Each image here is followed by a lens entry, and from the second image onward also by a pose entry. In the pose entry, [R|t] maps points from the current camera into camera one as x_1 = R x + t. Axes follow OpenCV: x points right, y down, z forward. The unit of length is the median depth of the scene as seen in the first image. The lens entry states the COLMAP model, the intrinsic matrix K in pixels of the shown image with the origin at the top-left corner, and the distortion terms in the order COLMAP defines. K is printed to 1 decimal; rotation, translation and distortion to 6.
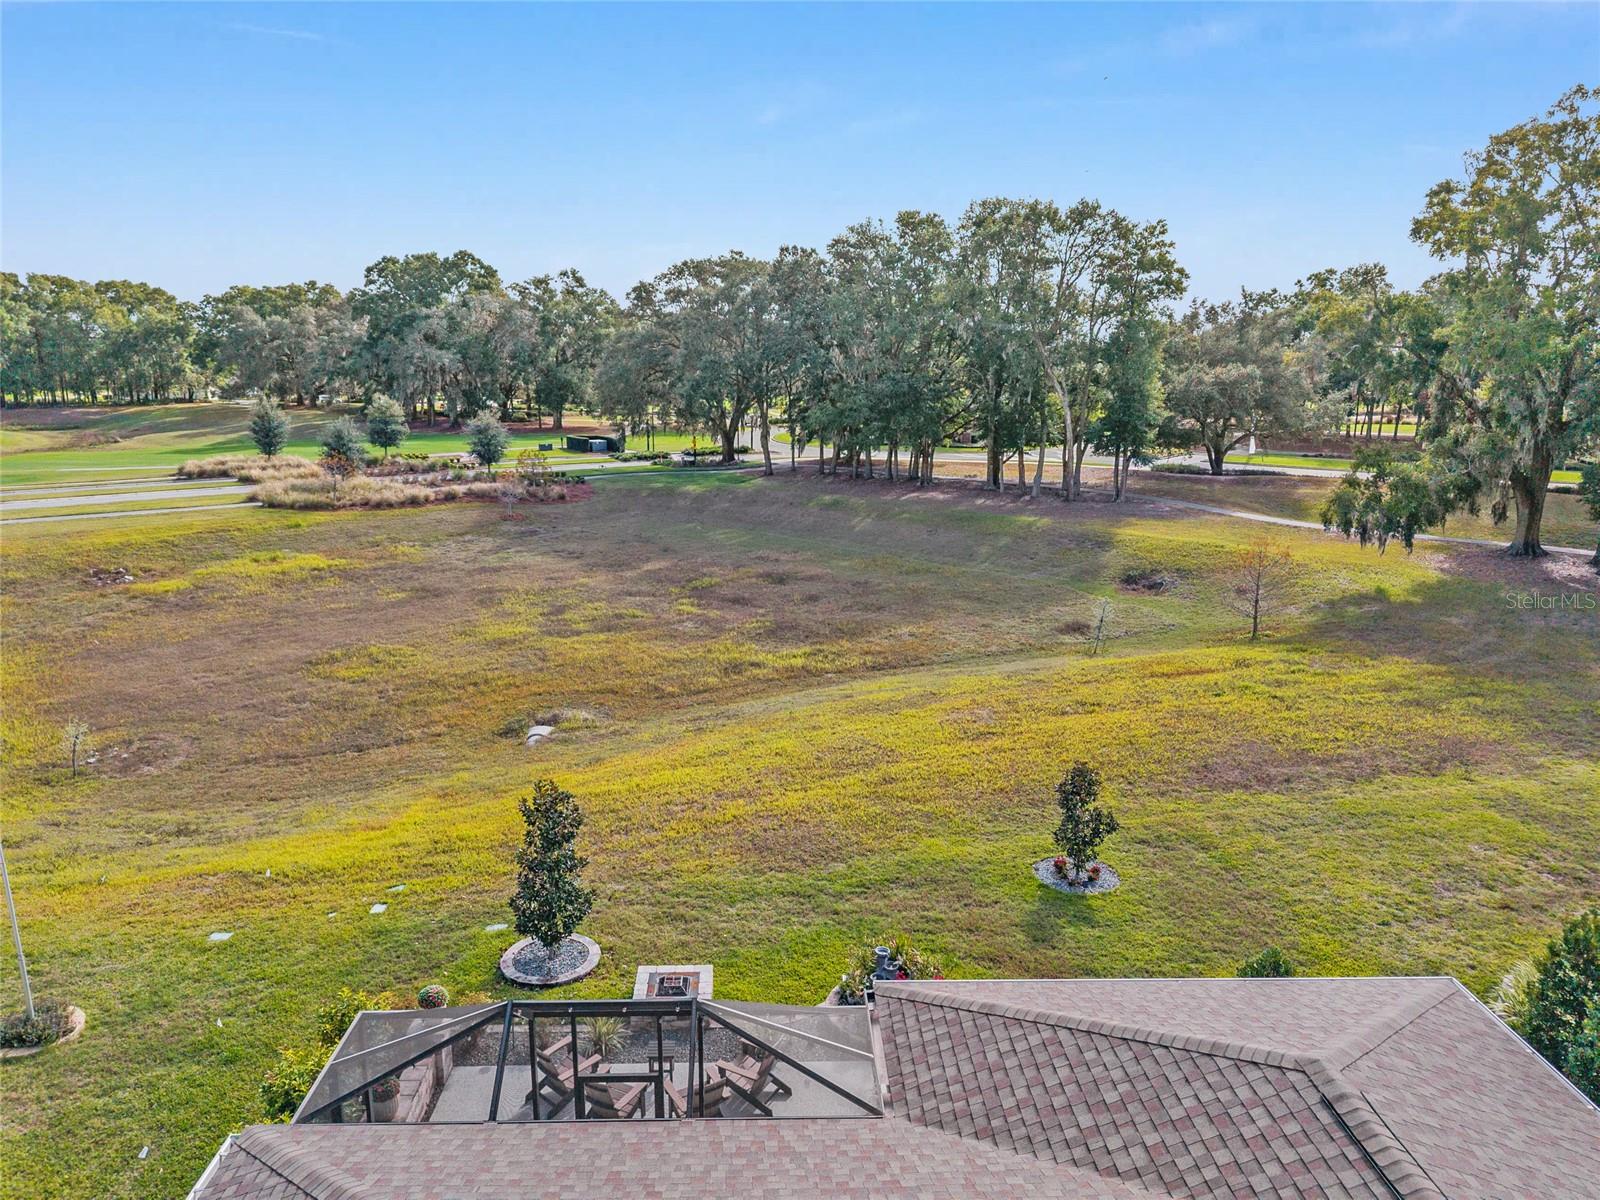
lens RADIAL K [[1066.9, 0, 789.7], [0, 1066.9, 597.2], [0, 0, 1]] dist [0.035664, -0.040405]
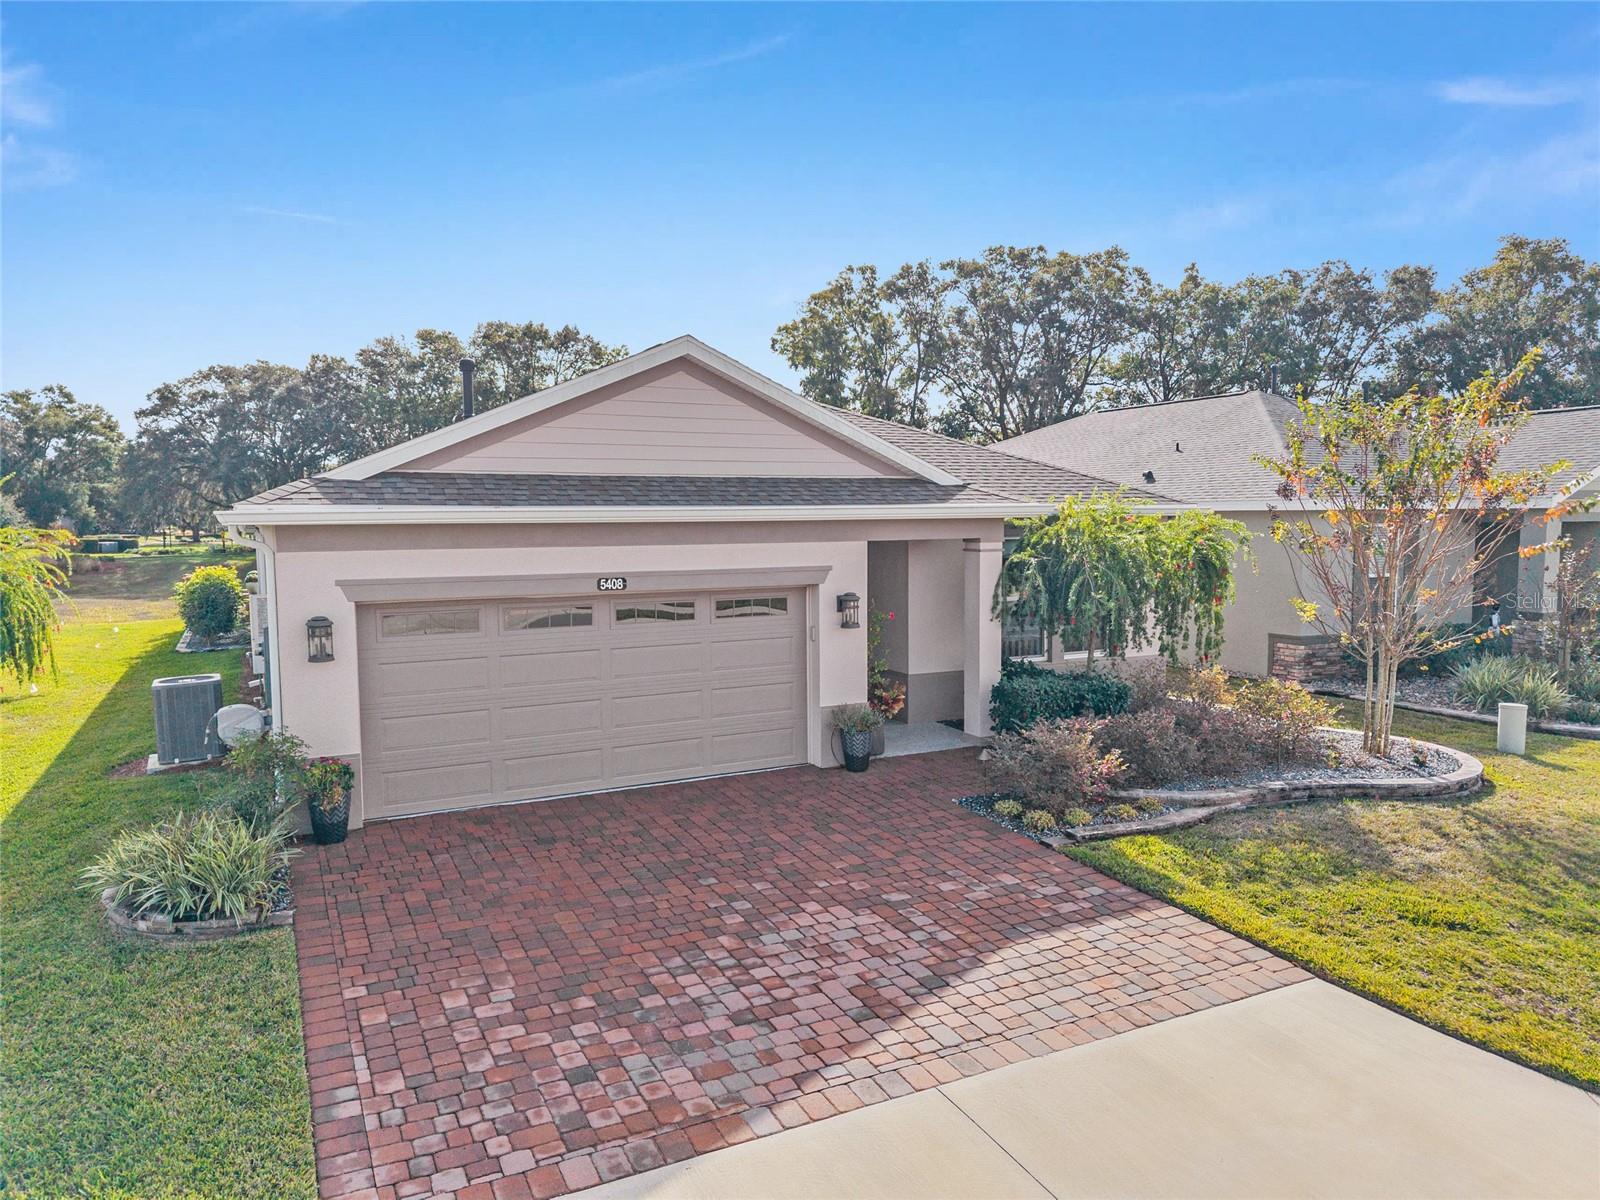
lens RADIAL K [[1066.9, 0, 793.5], [0, 1066.9, 594.3], [0, 0, 1]] dist [0.035664, -0.040405]
pose [[0.903153, -0.044109, 0.427047, -0.049571], [0.106984, 0.986451, -0.124371, 0.142812], [-0.415775, 0.158013, 0.895635, -0.235209]]
